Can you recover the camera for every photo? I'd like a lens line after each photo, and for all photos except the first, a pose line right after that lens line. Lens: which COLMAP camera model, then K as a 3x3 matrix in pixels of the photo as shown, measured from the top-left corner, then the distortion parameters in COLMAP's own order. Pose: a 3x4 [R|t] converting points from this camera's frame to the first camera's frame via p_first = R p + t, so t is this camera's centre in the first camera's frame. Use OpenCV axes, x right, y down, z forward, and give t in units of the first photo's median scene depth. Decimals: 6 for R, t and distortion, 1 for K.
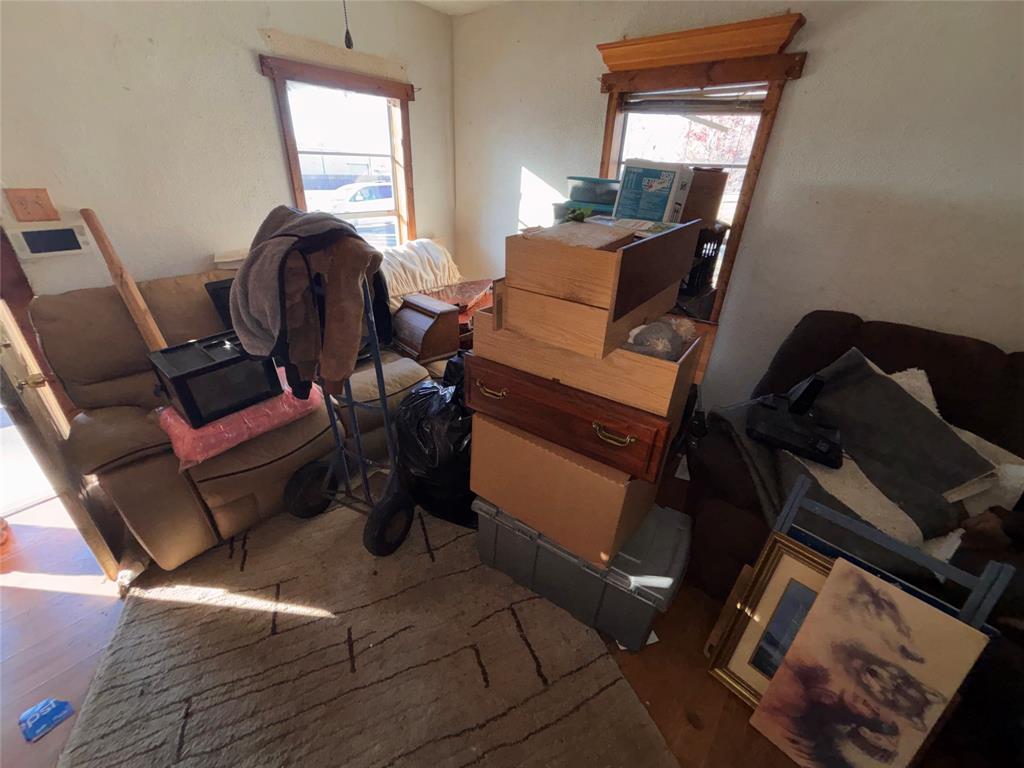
lens RADIAL K [[412.5, 0, 512.0], [0, 412.5, 384.0], [0, 0, 1]] dist [0.002905, 0.000228]
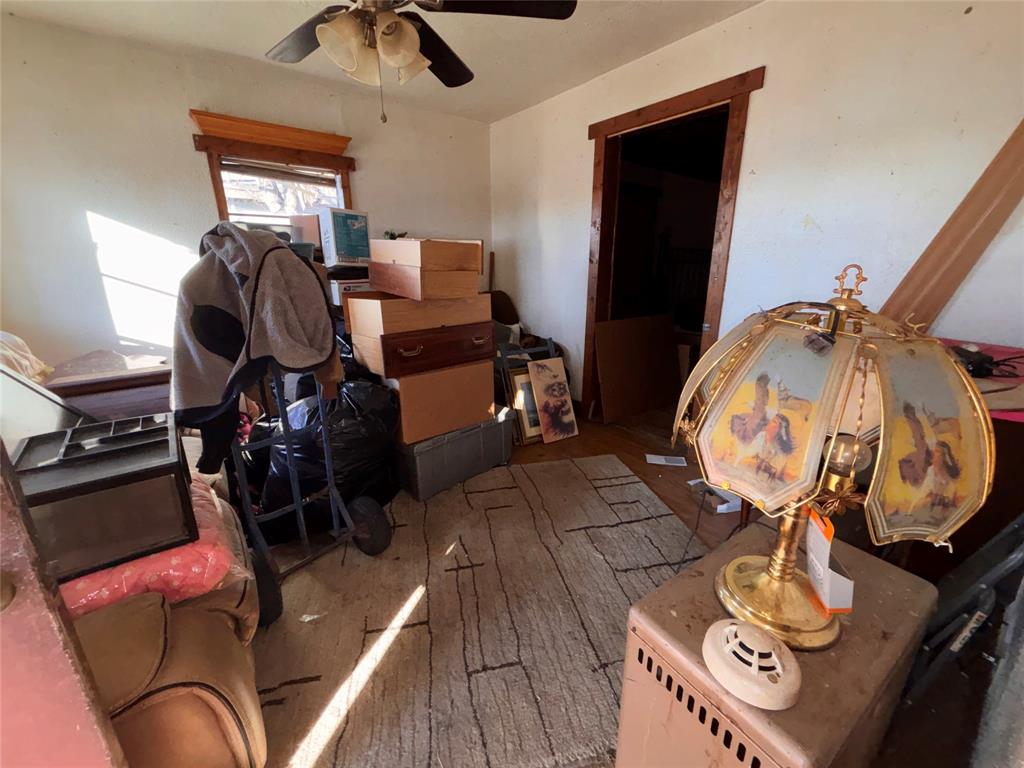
lens RADIAL K [[417.5, 0, 512.0], [0, 417.5, 384.0], [0, 0, 1]] dist [-0.000814, -0.000071]
pose [[0.190771, -0.313490, 0.930231, -1.249922], [0.458068, 0.866564, 0.198094, -0.010246], [-0.868205, 0.388319, 0.308915, 0.263653]]
